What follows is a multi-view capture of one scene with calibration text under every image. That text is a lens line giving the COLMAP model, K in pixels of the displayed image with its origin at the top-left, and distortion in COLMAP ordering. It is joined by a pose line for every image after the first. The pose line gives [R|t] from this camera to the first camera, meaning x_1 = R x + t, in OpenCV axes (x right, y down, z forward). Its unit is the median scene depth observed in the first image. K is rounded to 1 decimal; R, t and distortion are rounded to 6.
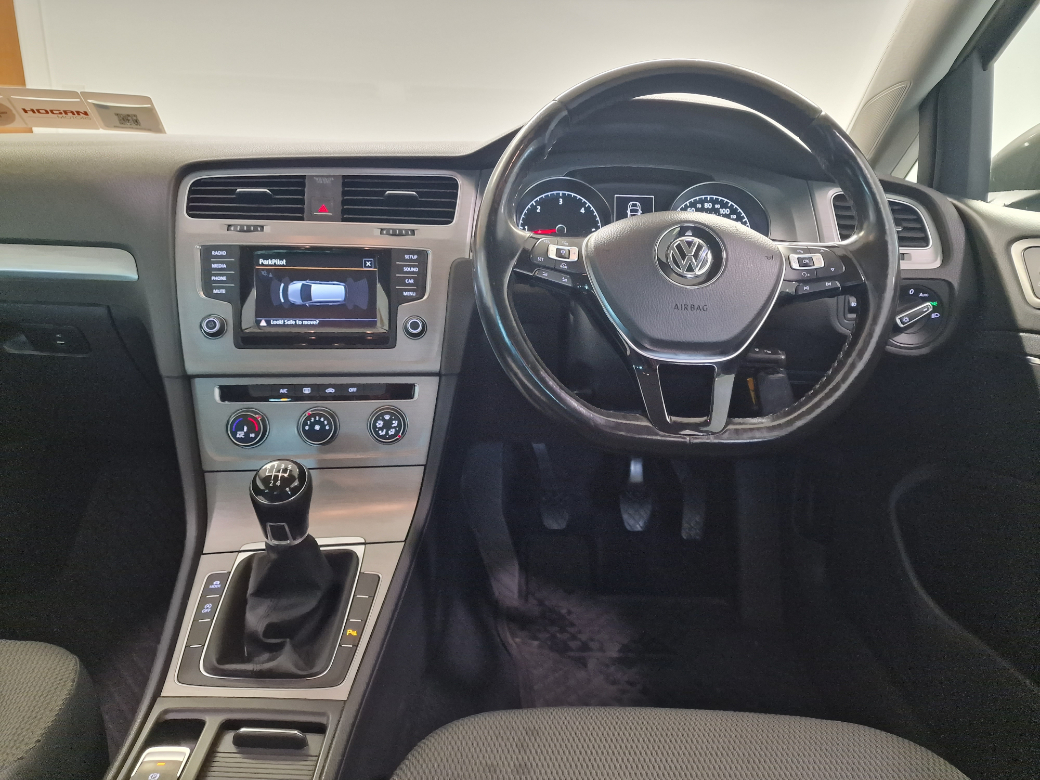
lens RADIAL K [[671.9, 0, 520.0], [0, 671.9, 390.0], [0, 0, 1]] dist [0.005020, -0.035413]
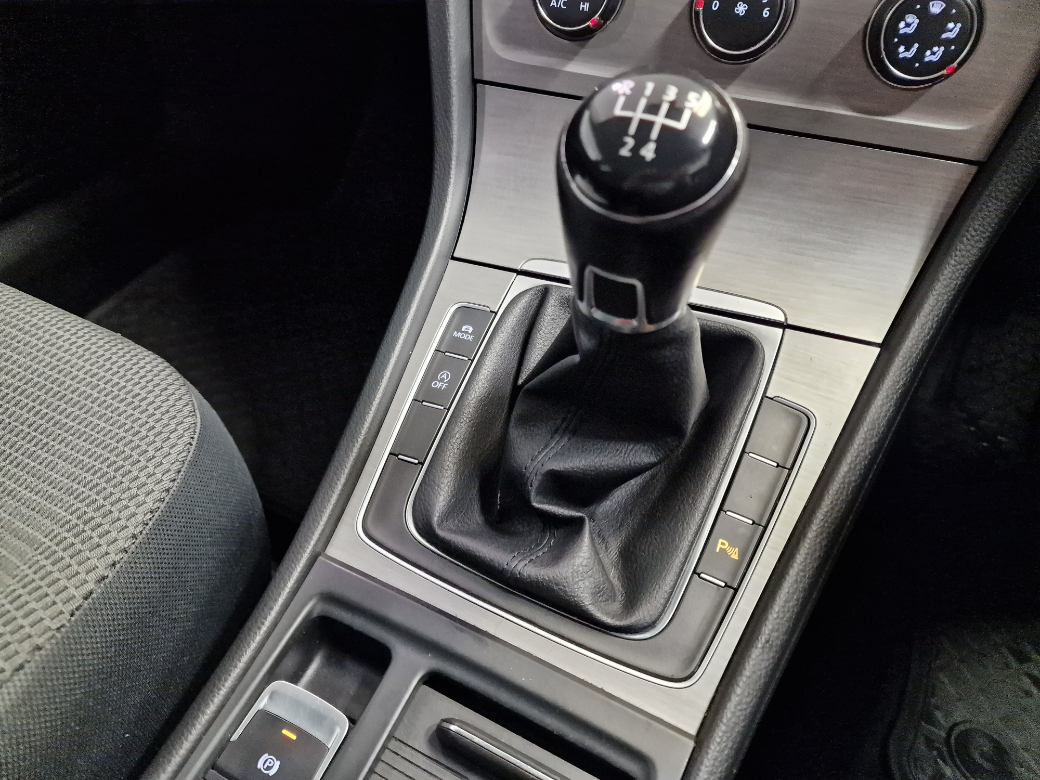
lens RADIAL K [[671.9, 0, 520.0], [0, 671.9, 390.0], [0, 0, 1]] dist [0.005020, -0.035413]
pose [[0.891566, 0.313928, -0.326435, -0.251904], [-0.123186, 0.861700, 0.492237, 0.081161], [0.435816, -0.398649, 0.806934, 0.622422]]
